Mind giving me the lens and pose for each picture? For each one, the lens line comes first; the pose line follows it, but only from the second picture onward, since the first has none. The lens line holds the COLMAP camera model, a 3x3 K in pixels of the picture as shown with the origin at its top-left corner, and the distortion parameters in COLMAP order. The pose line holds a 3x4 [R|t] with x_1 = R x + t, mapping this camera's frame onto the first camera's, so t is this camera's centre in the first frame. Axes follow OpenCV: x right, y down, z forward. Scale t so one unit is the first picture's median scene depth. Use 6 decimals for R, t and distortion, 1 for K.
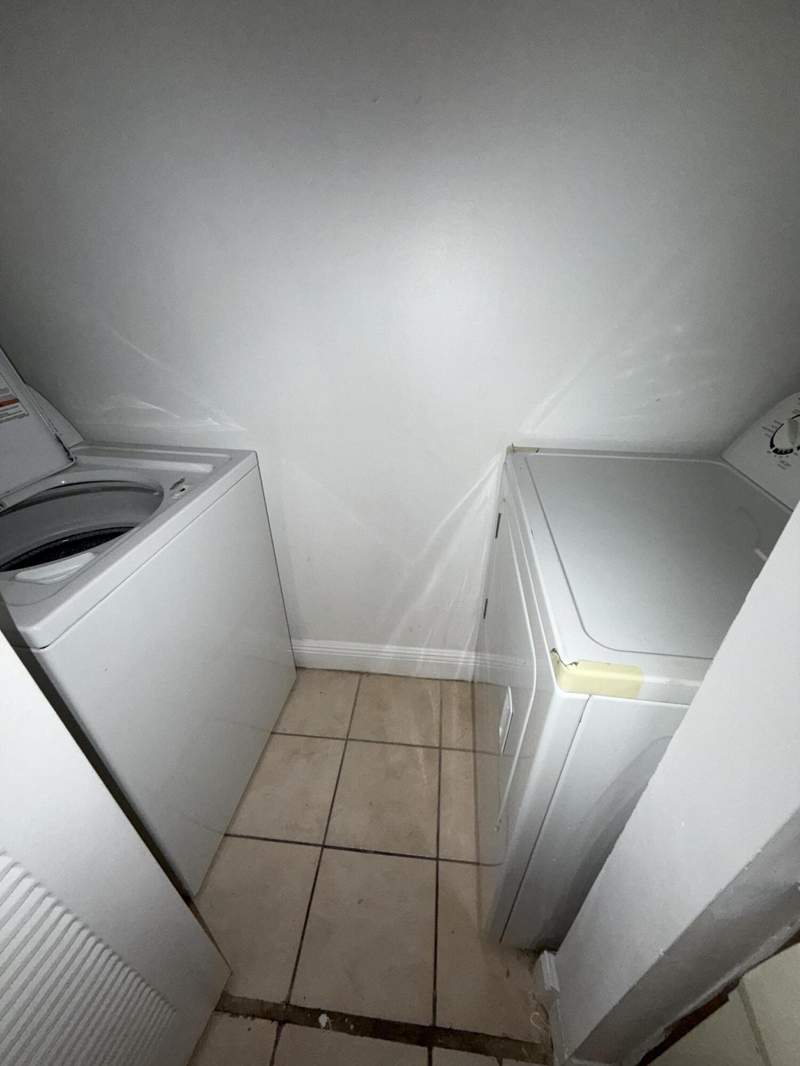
lens RADIAL K [[426.6, 0, 400.0], [0, 426.6, 533.0], [0, 0, 1]] dist [-0.001285, -0.000408]
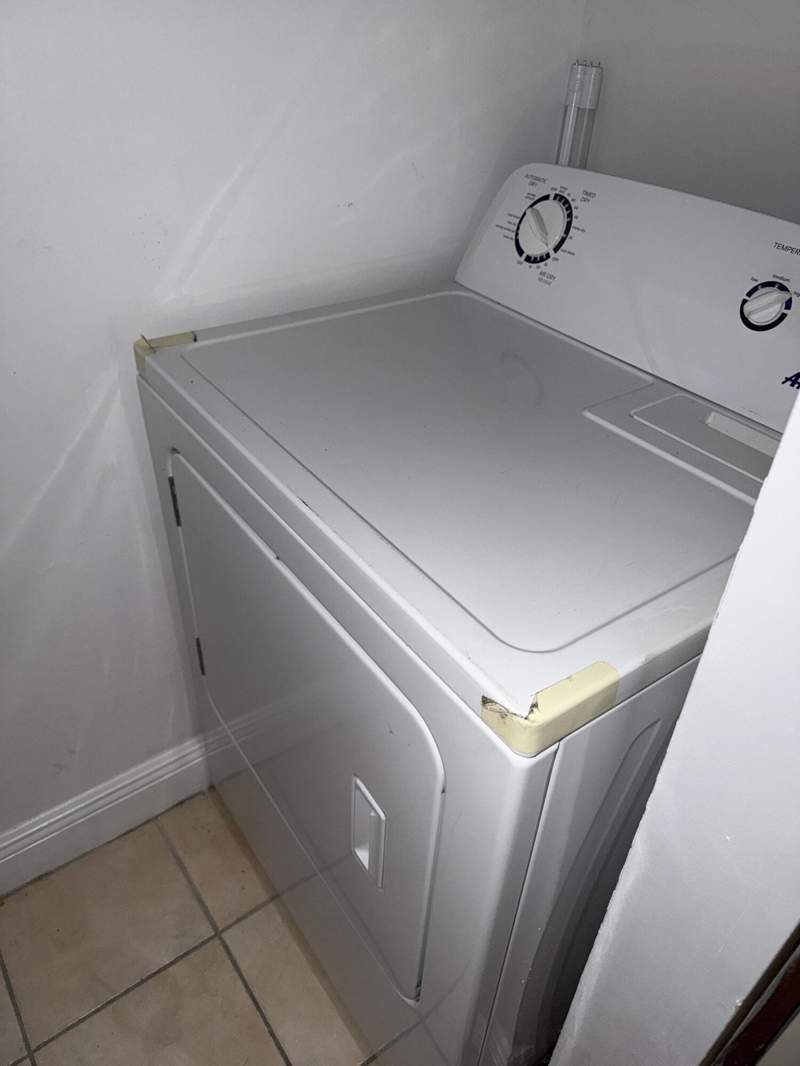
lens RADIAL K [[763.2, 0, 399.0], [0, 763.2, 543.6], [0, 0, 1]] dist [0.003718, -0.000526]
pose [[0.743667, -0.380363, 0.549804, -0.098932], [0.321627, 0.924507, 0.204555, -0.079001], [-0.586102, 0.024711, 0.809860, 0.131093]]
